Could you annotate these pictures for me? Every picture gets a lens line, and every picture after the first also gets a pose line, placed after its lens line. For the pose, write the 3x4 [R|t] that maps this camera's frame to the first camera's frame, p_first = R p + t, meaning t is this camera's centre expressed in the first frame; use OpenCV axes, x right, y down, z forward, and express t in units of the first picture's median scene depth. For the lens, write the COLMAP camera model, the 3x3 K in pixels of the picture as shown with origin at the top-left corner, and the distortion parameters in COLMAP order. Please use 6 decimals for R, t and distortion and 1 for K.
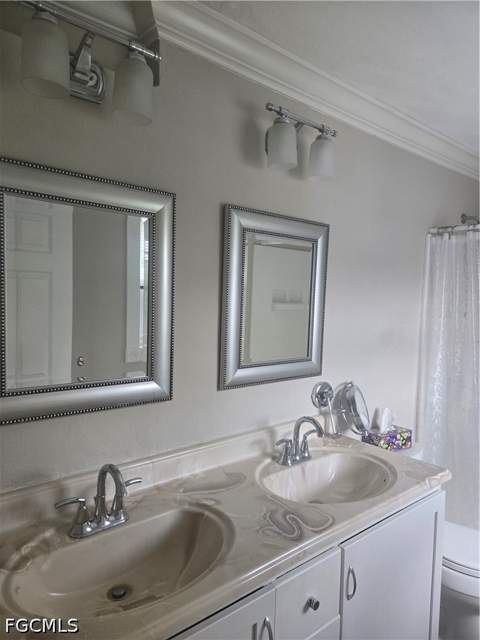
lens RADIAL K [[434.5, 0, 241.3], [0, 434.5, 324.0], [0, 0, 1]] dist [0.072917, -0.074396]
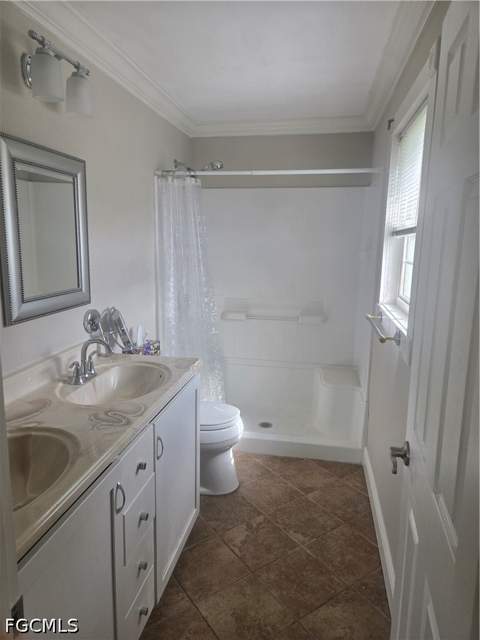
lens RADIAL K [[434.5, 0, 241.3], [0, 434.5, 324.0], [0, 0, 1]] dist [0.072917, -0.074396]
pose [[0.770046, -0.138414, 0.622793, -0.251060], [0.044893, 0.985518, 0.163521, 0.005563], [-0.636407, -0.097960, 0.765108, -0.107570]]
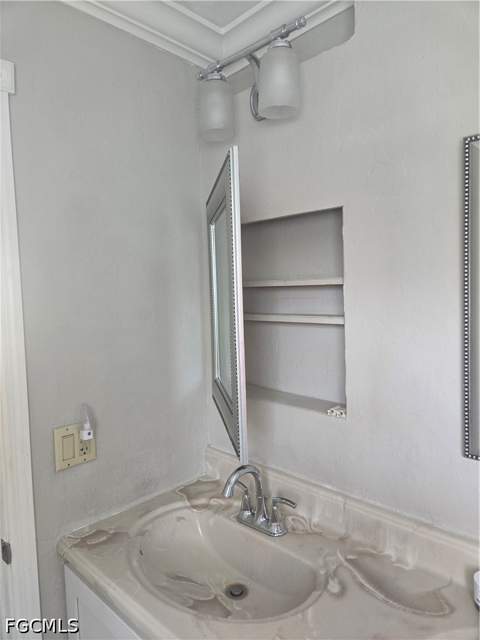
lens RADIAL K [[434.5, 0, 241.3], [0, 434.5, 324.0], [0, 0, 1]] dist [0.072917, -0.074396]
pose [[0.092428, 0.055254, -0.994185, 0.485621], [-0.036843, 0.997965, 0.052038, -0.046481], [0.995037, 0.031819, 0.094276, 0.606765]]
